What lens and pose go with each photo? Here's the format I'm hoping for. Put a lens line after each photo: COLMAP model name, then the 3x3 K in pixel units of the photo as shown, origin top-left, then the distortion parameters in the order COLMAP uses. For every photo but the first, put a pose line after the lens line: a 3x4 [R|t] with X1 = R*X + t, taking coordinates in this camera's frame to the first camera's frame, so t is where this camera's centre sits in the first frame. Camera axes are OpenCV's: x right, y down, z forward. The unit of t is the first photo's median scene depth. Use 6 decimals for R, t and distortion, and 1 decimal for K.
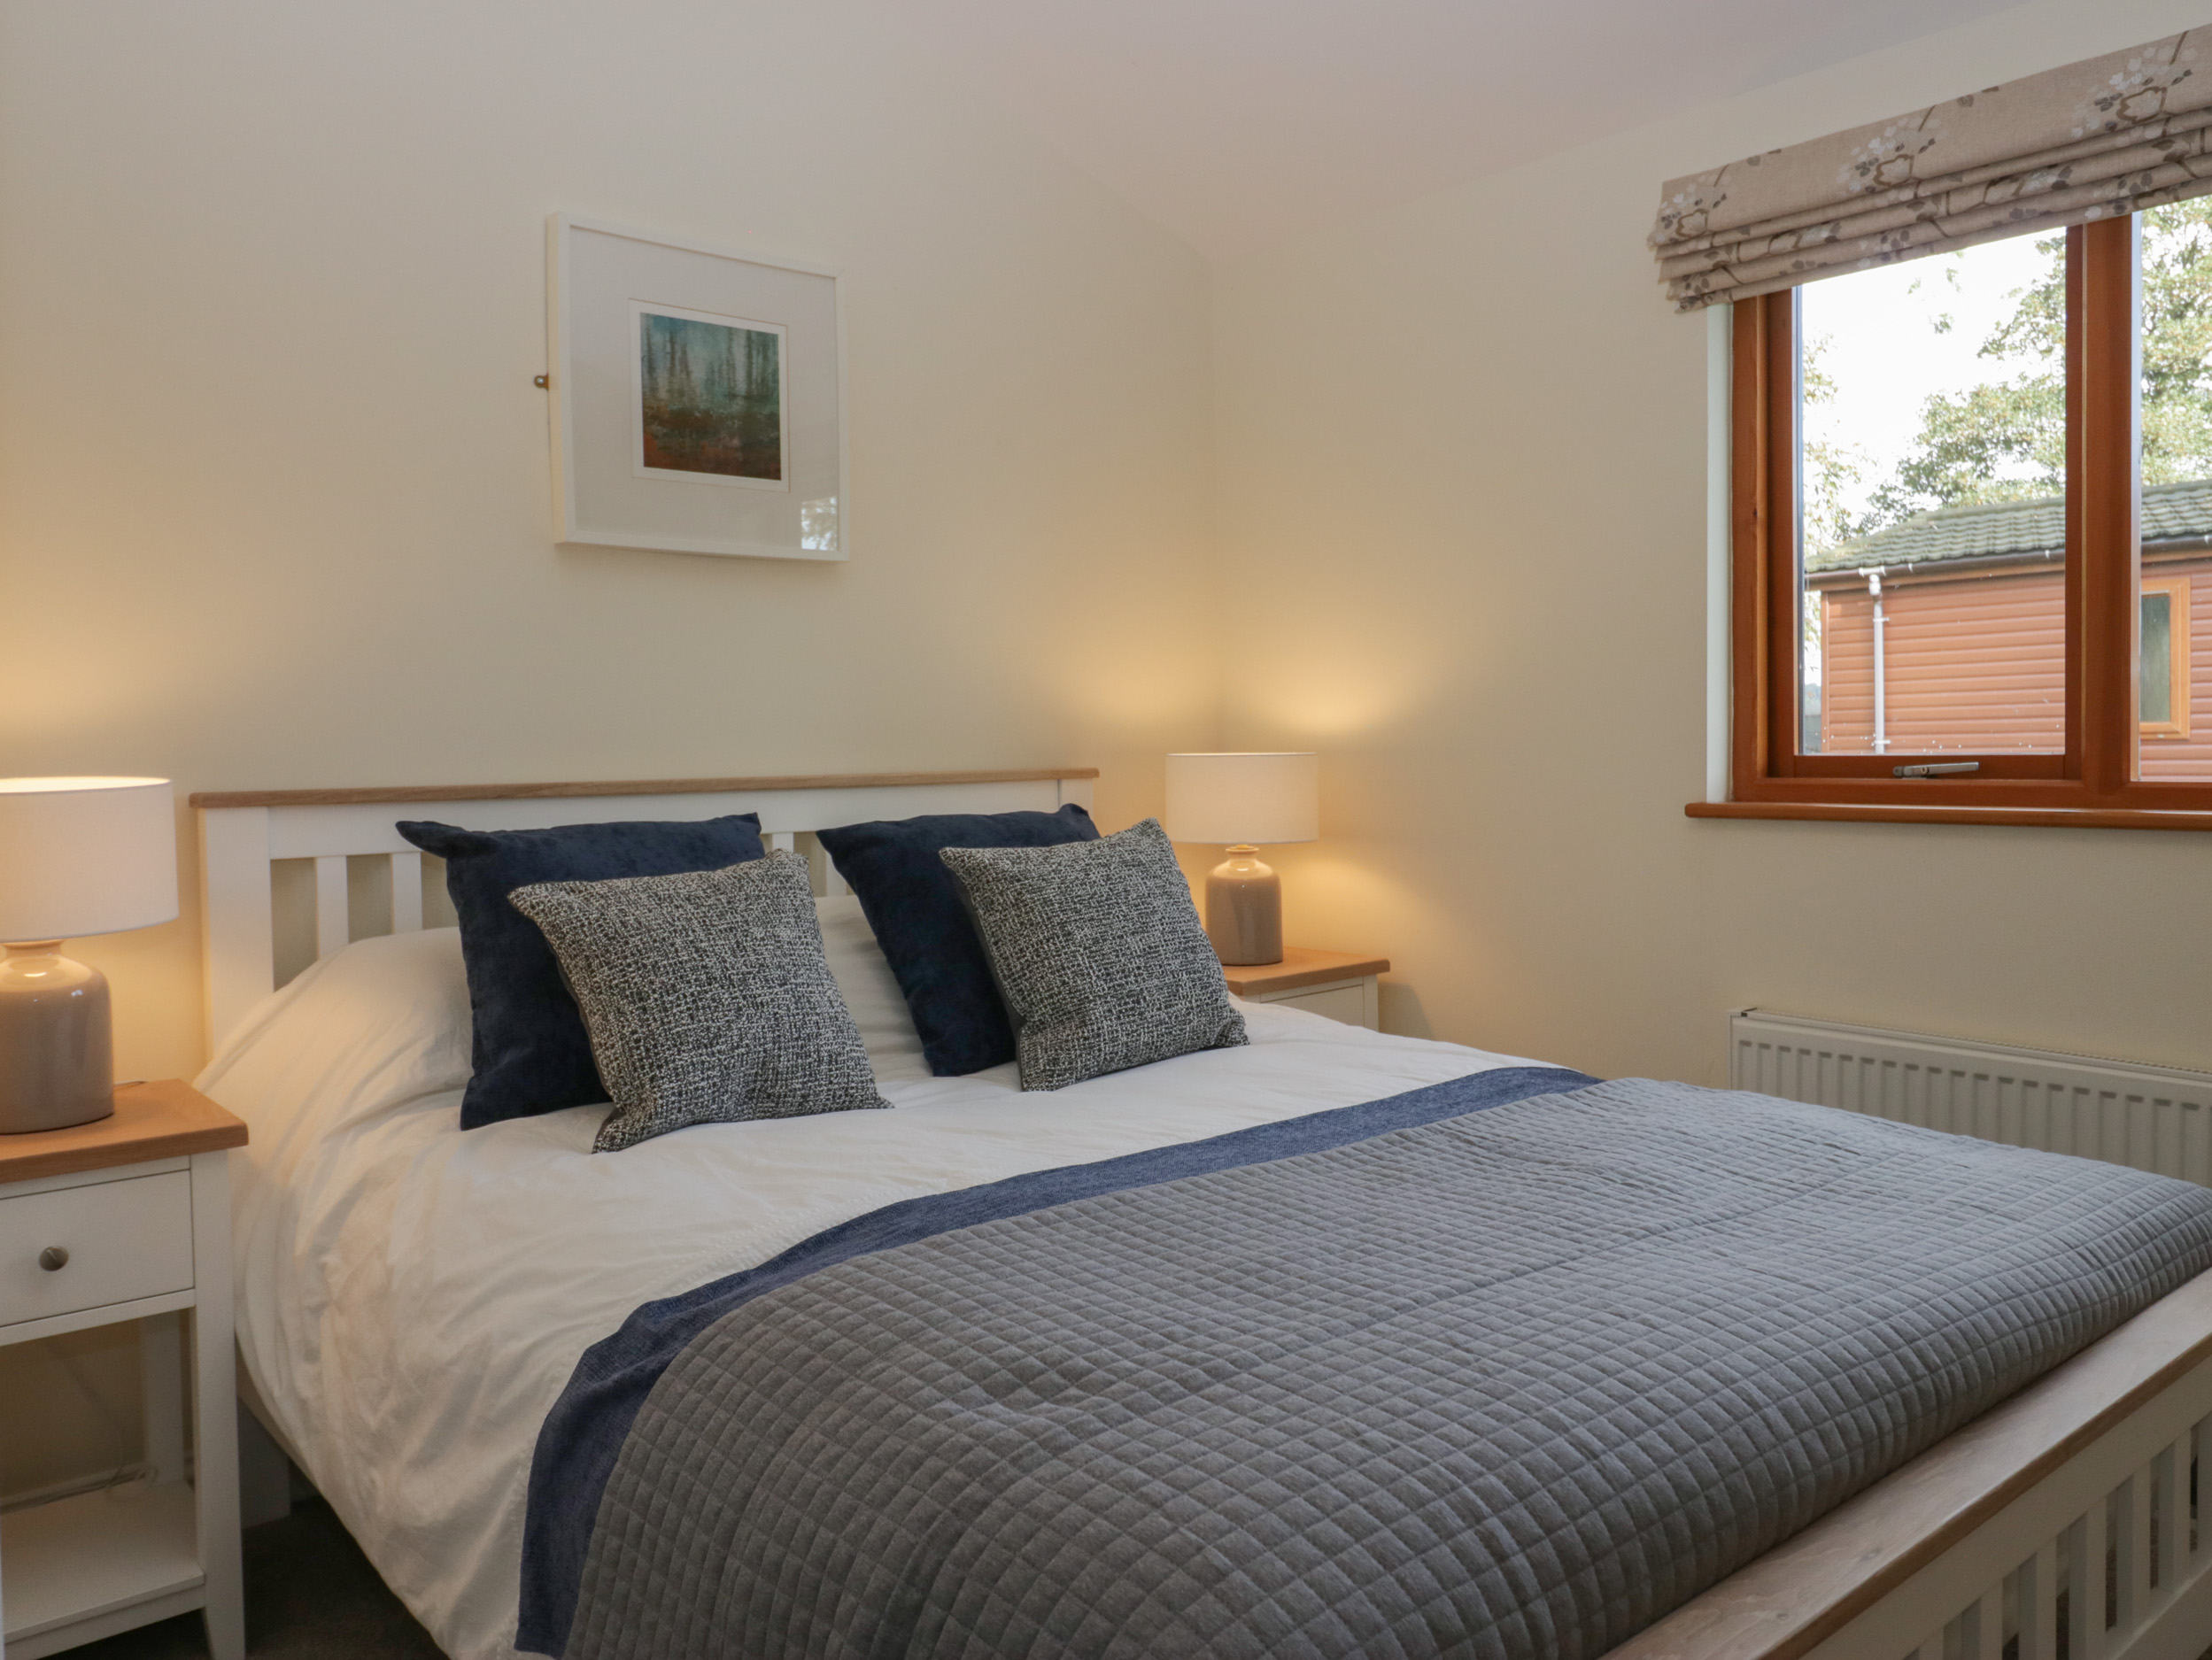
lens RADIAL K [[1610.0, 0, 1104.0], [0, 1610.0, 819.6], [0, 0, 1]] dist [0.007492, 0.005153]
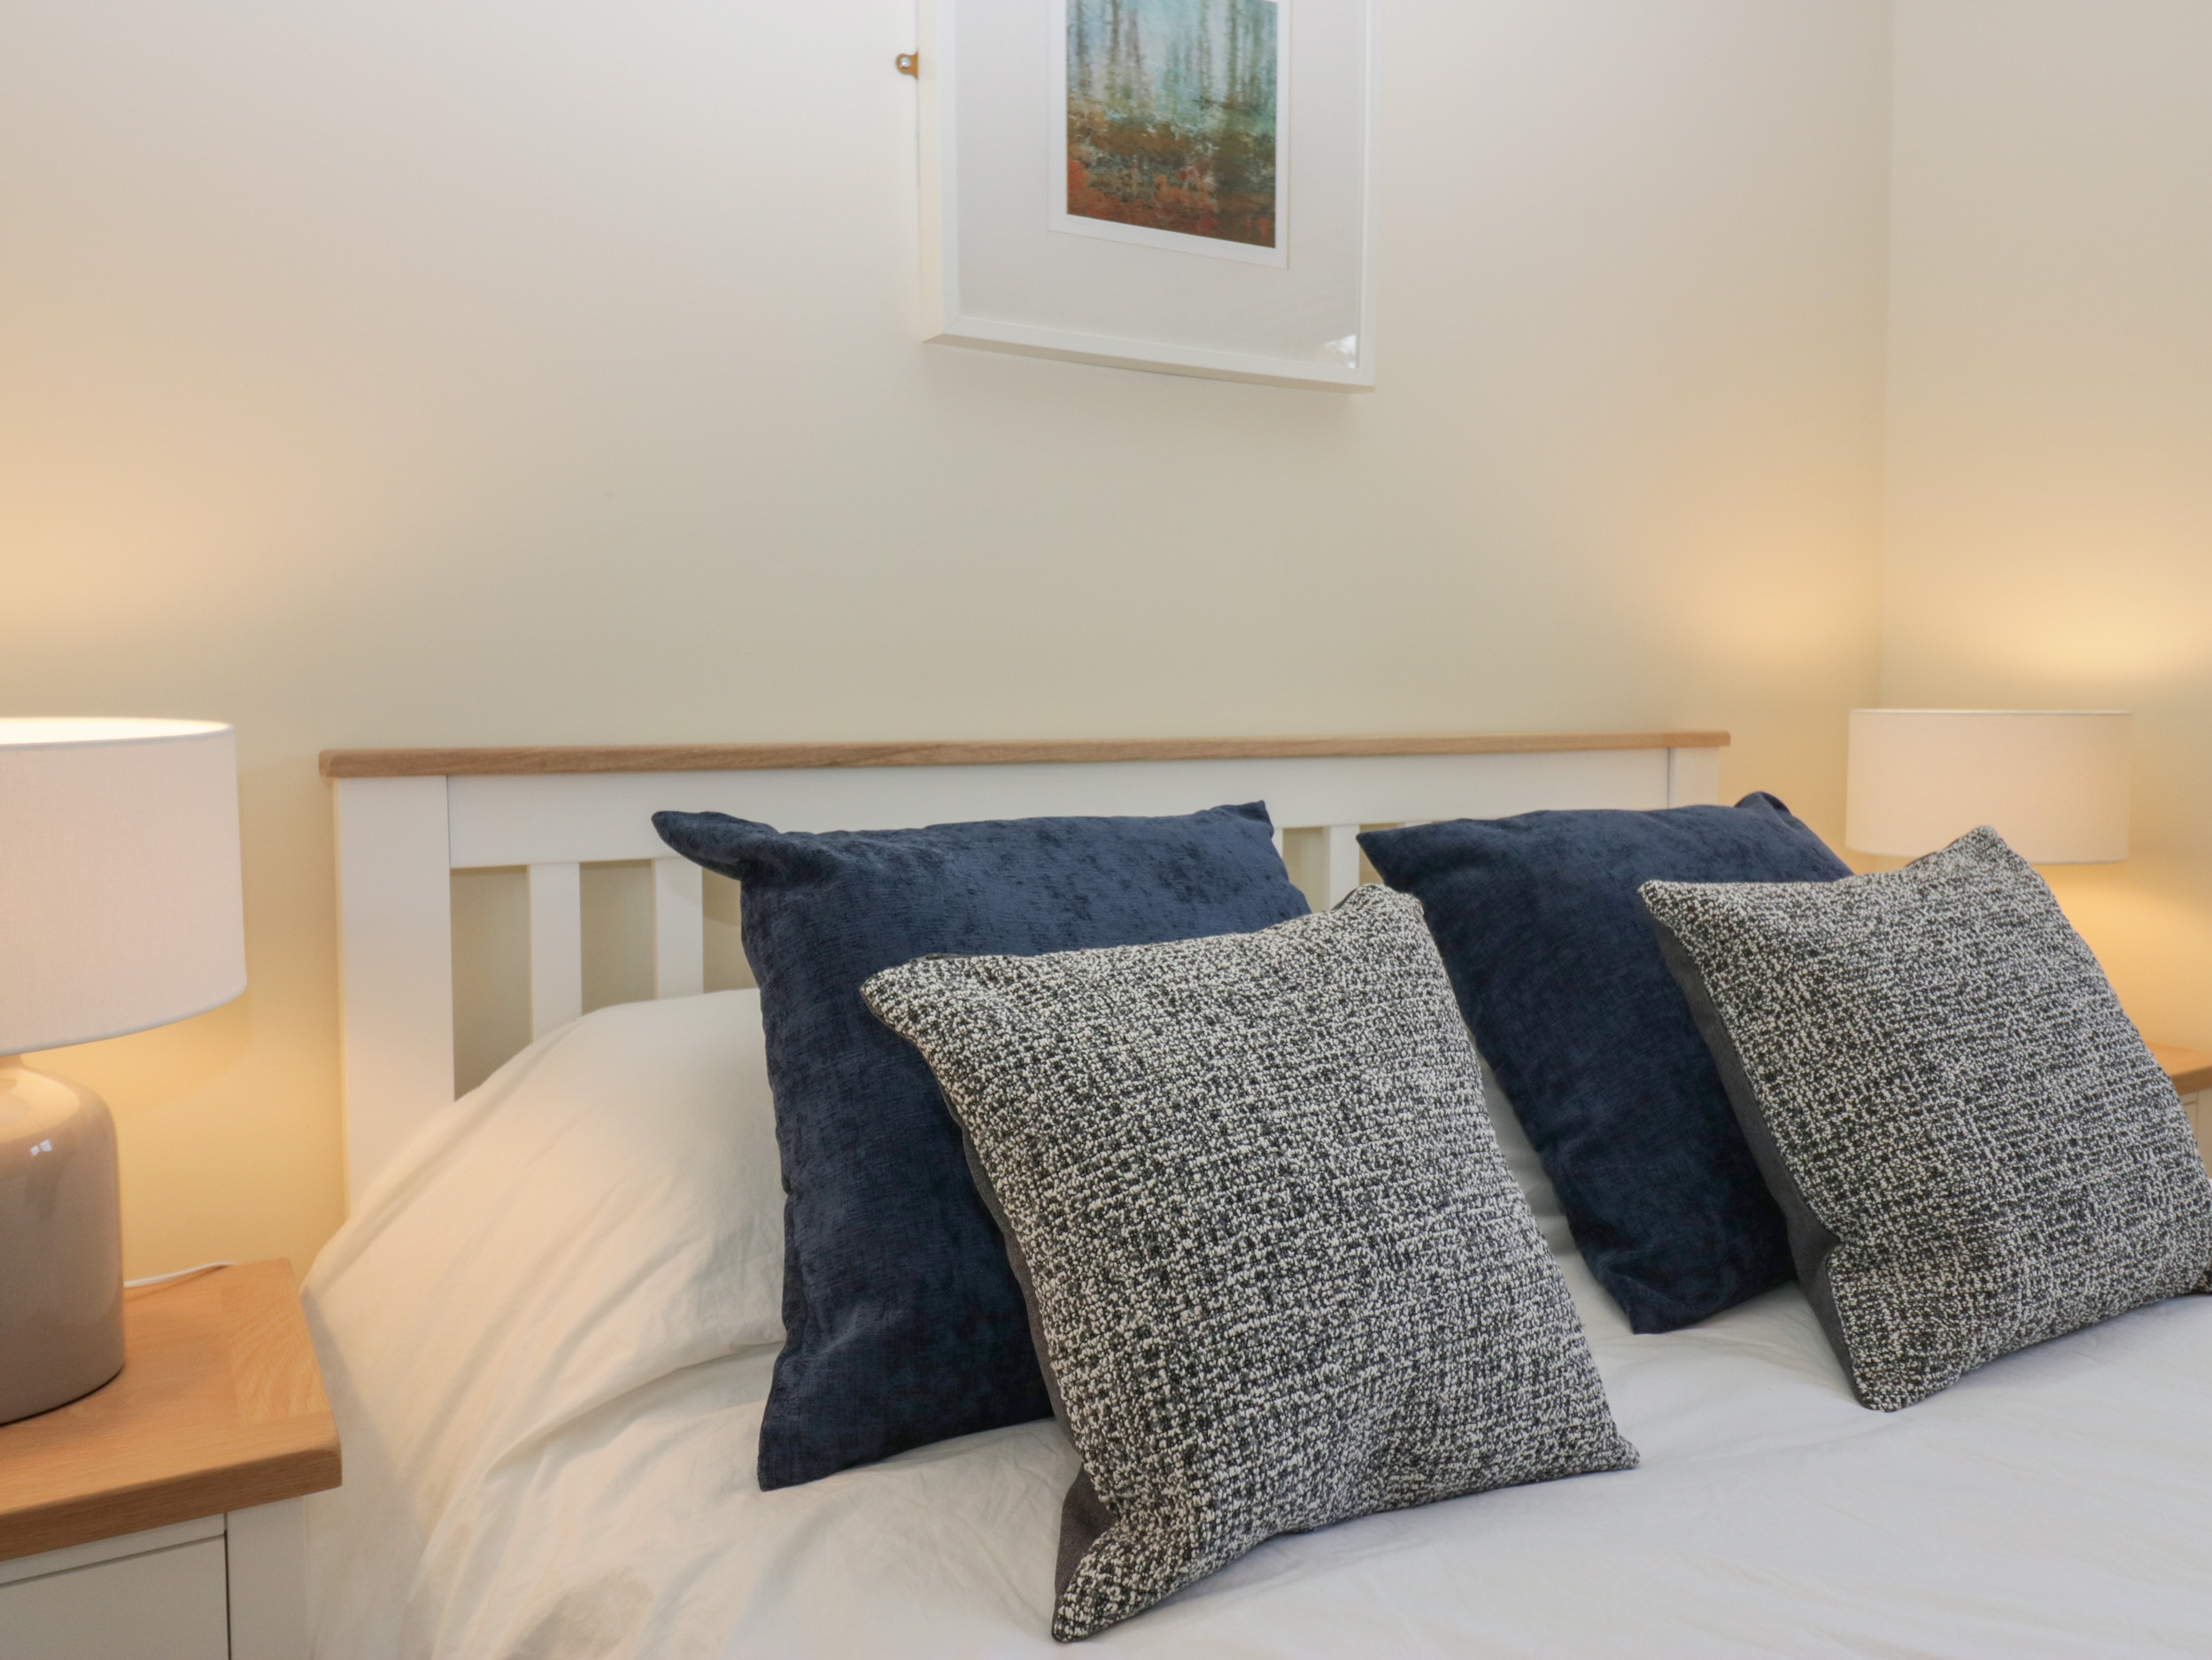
lens RADIAL K [[1610.0, 0, 1108.2], [0, 1610.0, 830.0], [0, 0, 1]] dist [0.007492, 0.005153]
pose [[0.985187, 0.027845, -0.169205, -0.191486], [-0.022210, 0.999137, 0.035110, -0.014036], [0.170036, -0.030832, 0.984955, 0.478418]]
